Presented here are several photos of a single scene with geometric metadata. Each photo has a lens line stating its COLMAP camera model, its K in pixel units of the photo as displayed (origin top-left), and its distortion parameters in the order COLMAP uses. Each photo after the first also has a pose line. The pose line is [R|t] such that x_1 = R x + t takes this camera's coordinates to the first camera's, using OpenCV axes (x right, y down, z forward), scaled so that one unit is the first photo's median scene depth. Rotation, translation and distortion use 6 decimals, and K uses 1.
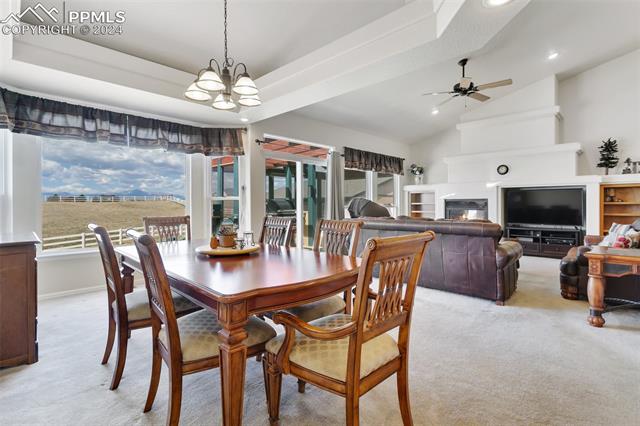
lens RADIAL K [[303.1, 0, 317.3], [0, 303.1, 205.4], [0, 0, 1]] dist [0.000884, 0.000415]
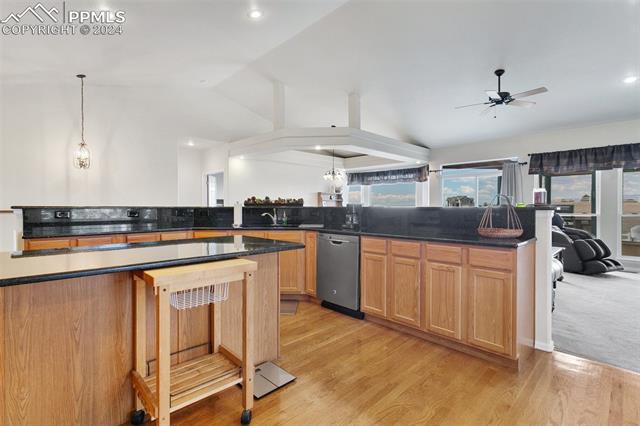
lens RADIAL K [[303.1, 0, 317.3], [0, 303.1, 205.4], [0, 0, 1]] dist [0.000884, 0.000415]
pose [[-0.018570, 0.002214, -0.999825, 1.738583], [-0.006744, 0.999975, 0.002340, -0.023320], [0.999805, 0.006787, -0.018554, 0.462445]]
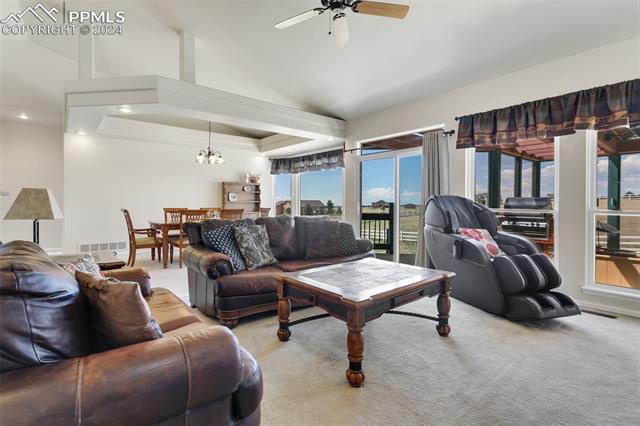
lens RADIAL K [[303.1, 0, 317.3], [0, 303.1, 205.4], [0, 0, 1]] dist [0.000884, 0.000415]
pose [[-0.088361, 0.013973, -0.995990, 1.206810], [-0.010176, 0.999837, 0.014930, -0.009686], [0.996037, 0.011455, -0.088205, 1.150963]]
